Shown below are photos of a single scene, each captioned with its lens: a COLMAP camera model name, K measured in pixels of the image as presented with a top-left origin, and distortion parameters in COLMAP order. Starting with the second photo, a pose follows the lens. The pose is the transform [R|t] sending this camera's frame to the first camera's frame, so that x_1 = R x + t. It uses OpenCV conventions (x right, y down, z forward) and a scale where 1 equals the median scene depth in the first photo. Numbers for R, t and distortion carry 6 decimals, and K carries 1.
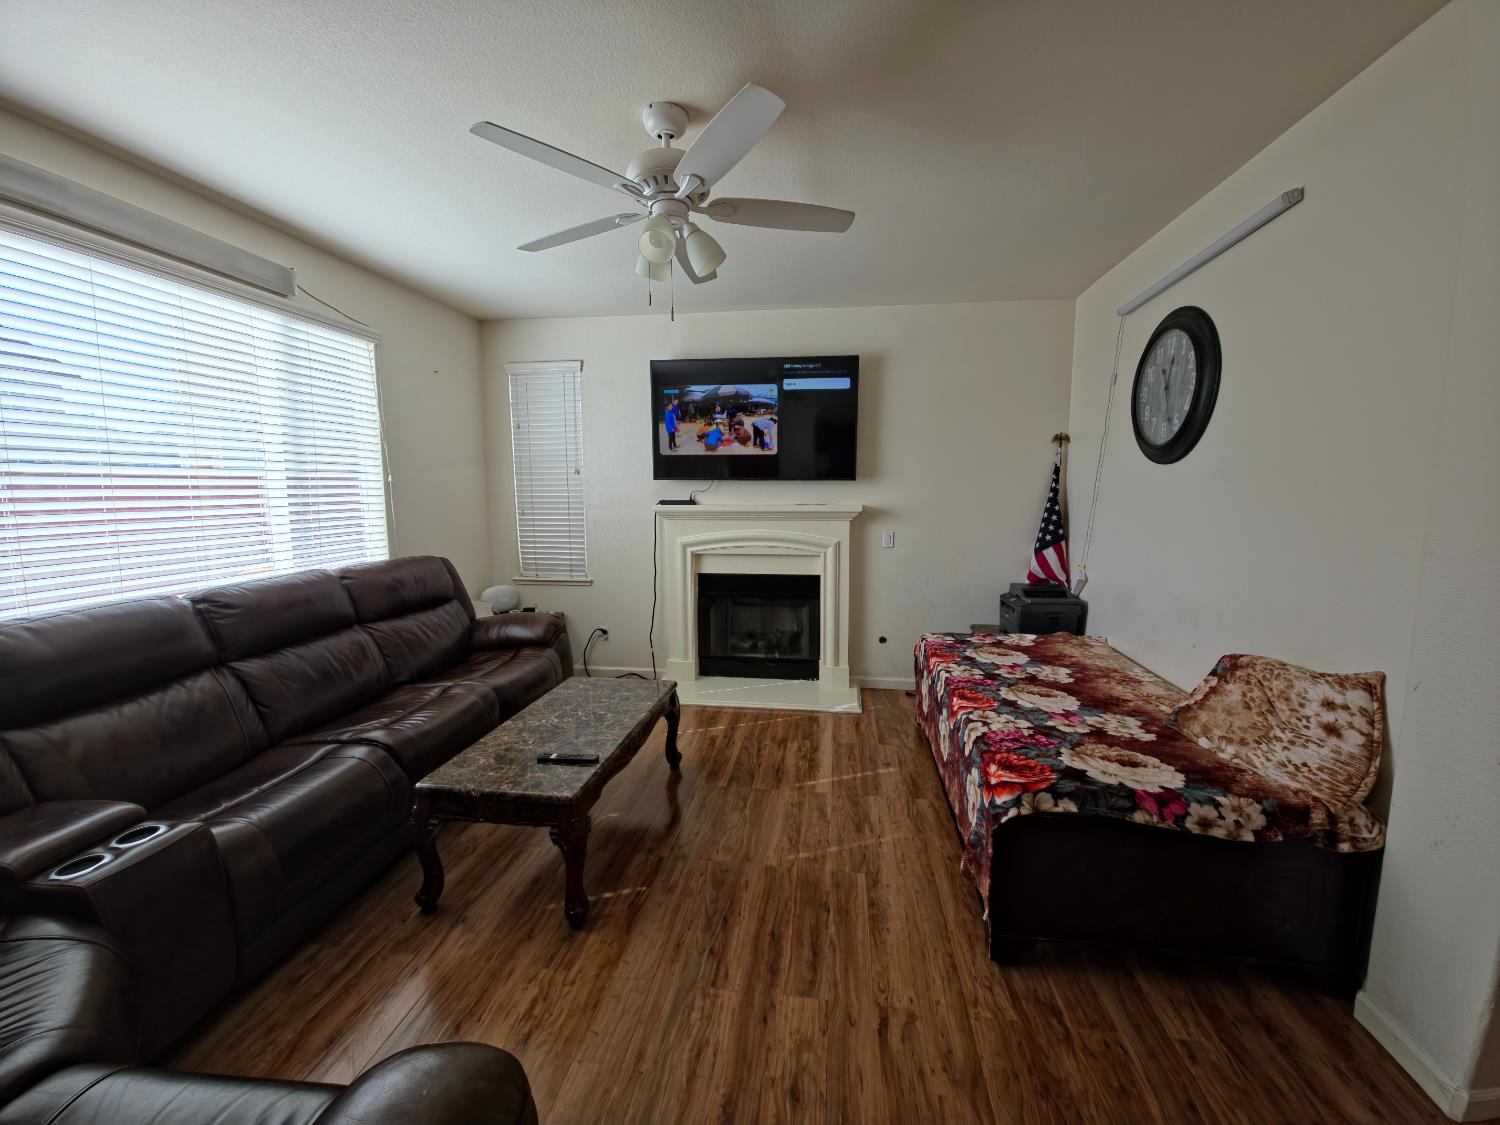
lens RADIAL K [[601.9, 0, 753.0], [0, 601.9, 563.5], [0, 0, 1]] dist [0.004526, -0.000546]
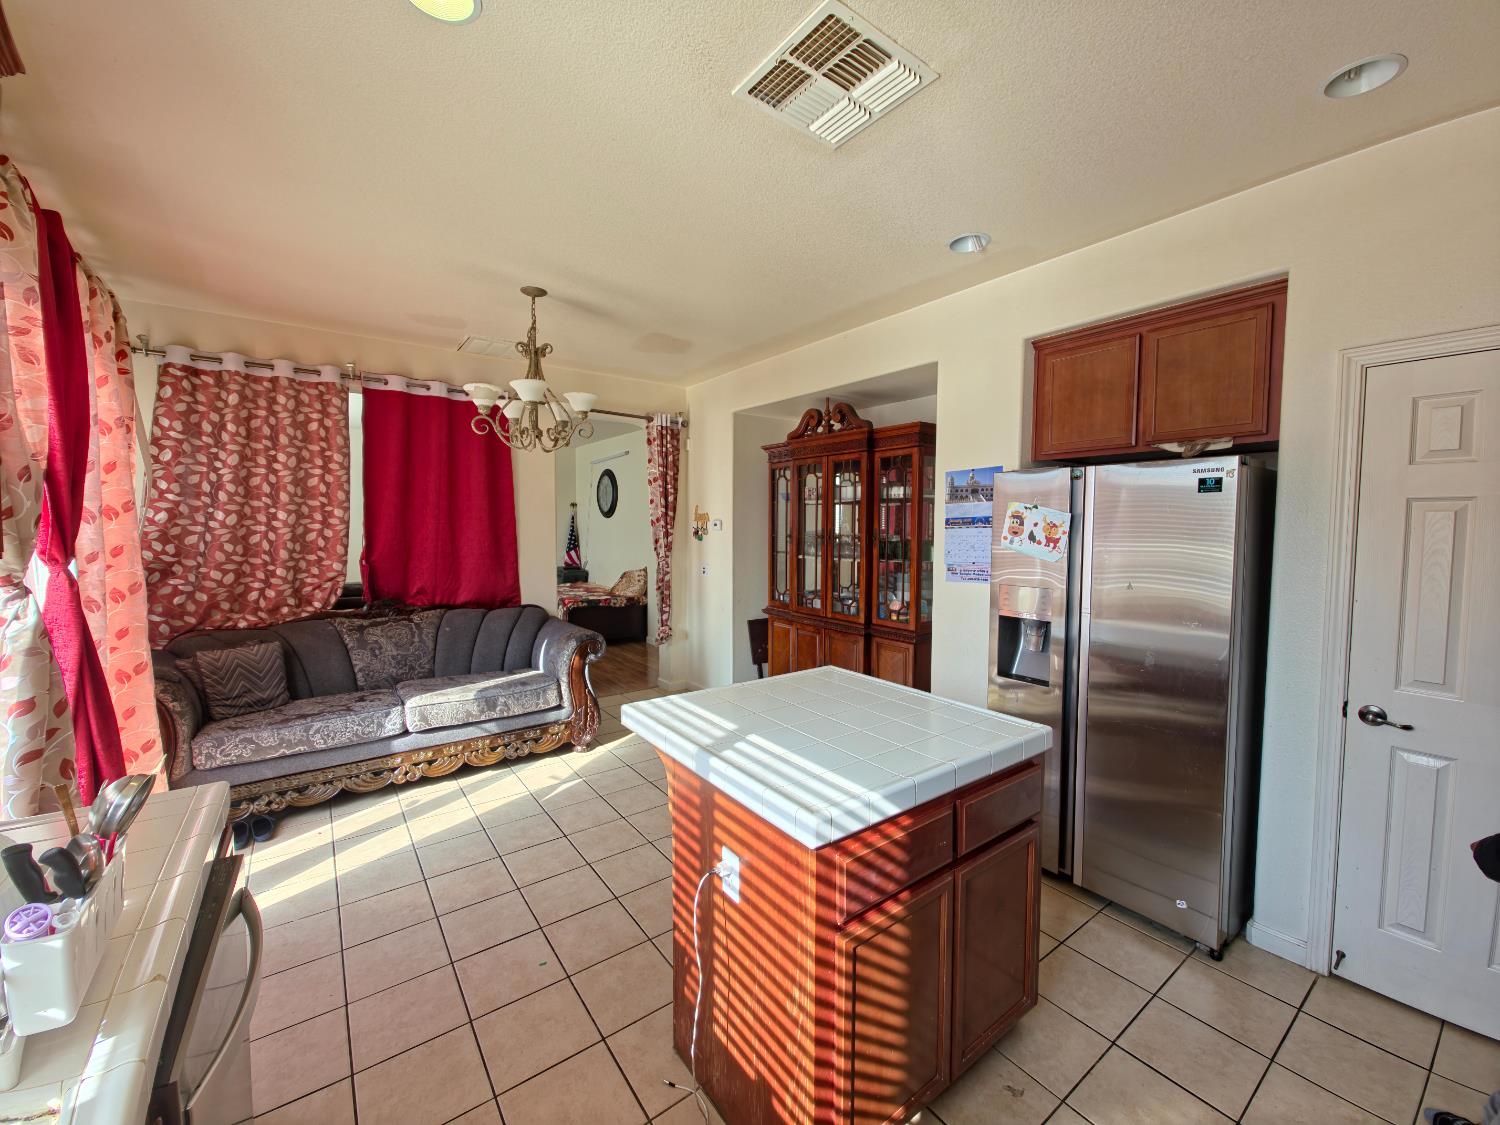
lens RADIAL K [[601.9, 0, 750.4], [0, 601.9, 557.5], [0, 0, 1]] dist [0.004526, -0.000546]
pose [[0.720378, -0.035993, 0.692647, -0.929026], [0.081901, 0.996080, -0.033420, 0.199399], [-0.688729, 0.080804, 0.720502, -1.708962]]
